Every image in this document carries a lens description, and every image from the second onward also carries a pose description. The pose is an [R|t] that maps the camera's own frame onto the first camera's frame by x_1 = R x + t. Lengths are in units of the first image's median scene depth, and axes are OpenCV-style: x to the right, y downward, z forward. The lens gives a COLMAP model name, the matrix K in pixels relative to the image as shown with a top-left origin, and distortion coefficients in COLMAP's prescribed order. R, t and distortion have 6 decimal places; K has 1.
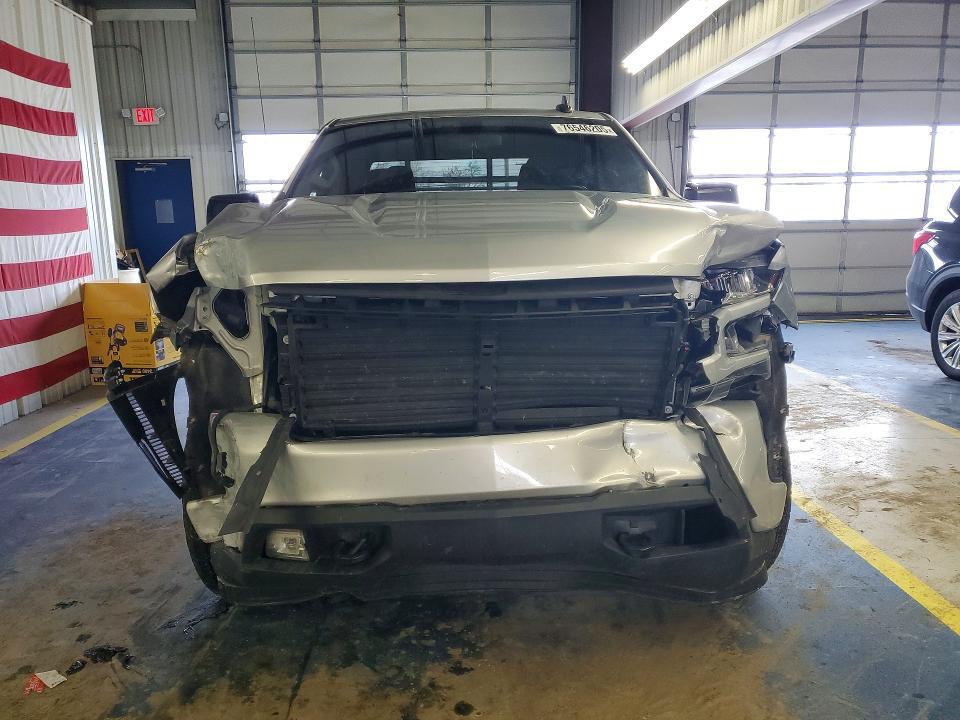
lens RADIAL K [[767.0, 0, 480.0], [0, 767.0, 360.0], [0, 0, 1]] dist [0.018907, 0.004844]
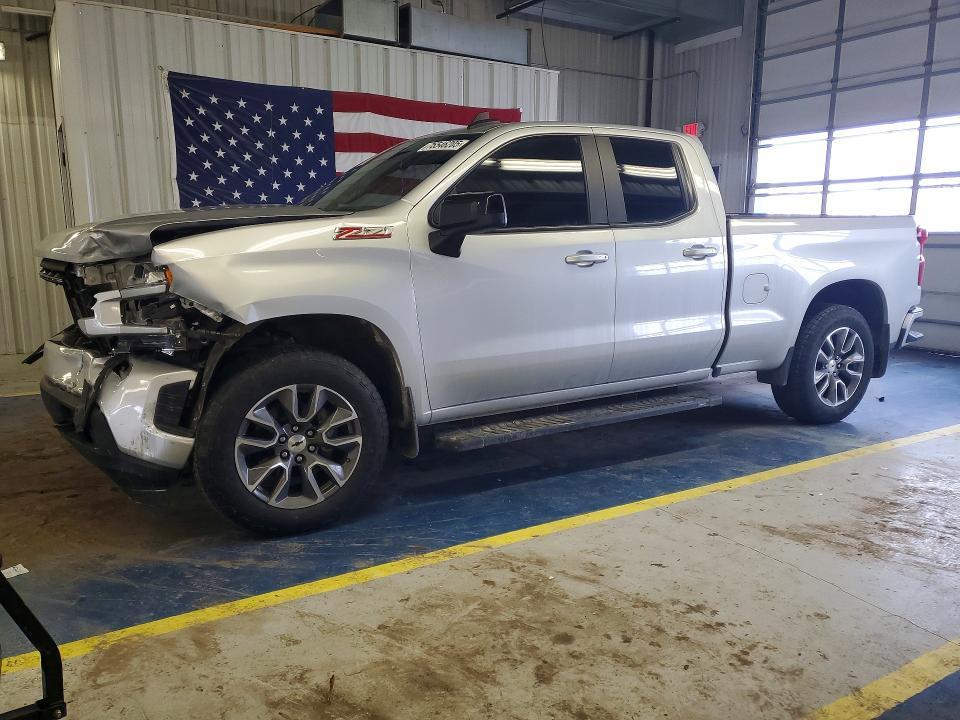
lens RADIAL K [[748.7, 0, 494.1], [0, 748.7, 359.6], [0, 0, 1]] dist [0.018814, 0.005460]
pose [[0.497430, 0.179595, -0.848710, 0.943301], [-0.168933, 0.979660, 0.108293, -0.111555], [0.850897, 0.089507, 0.517652, 0.433533]]
